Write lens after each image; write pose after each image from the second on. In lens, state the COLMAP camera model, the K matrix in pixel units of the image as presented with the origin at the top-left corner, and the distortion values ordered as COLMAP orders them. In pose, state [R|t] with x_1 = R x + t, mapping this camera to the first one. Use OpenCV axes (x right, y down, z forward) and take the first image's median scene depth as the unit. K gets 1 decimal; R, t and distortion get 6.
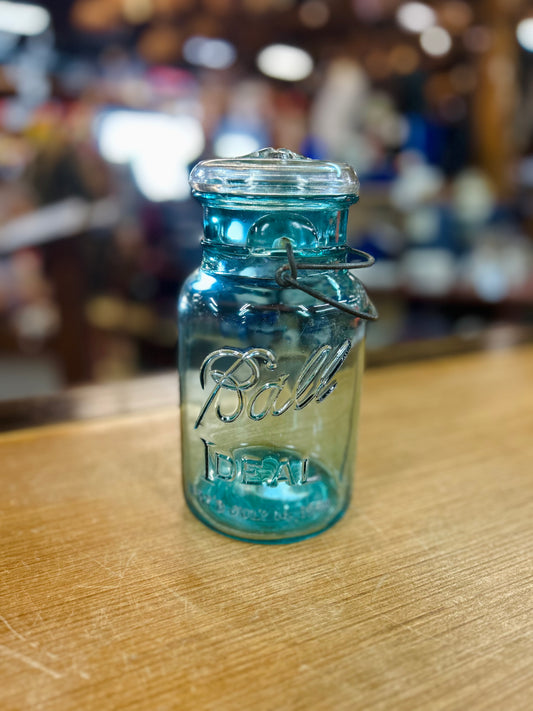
lens RADIAL K [[554.8, 0, 266.5], [0, 554.8, 355.5], [0, 0, 1]] dist [-0.011952, -0.008394]
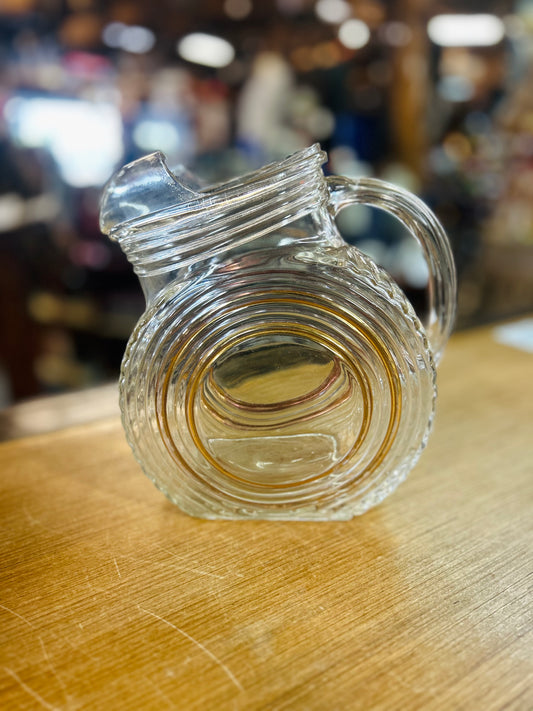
lens RADIAL K [[547.0, 0, 266.5], [0, 547.0, 355.5], [0, 0, 1]] dist [-0.007120, -0.006988]
pose [[0.990565, -0.043297, 0.130023, -0.374548], [0.039685, 0.998754, 0.030251, -0.045264], [-0.131170, -0.024806, 0.991049, -0.396339]]
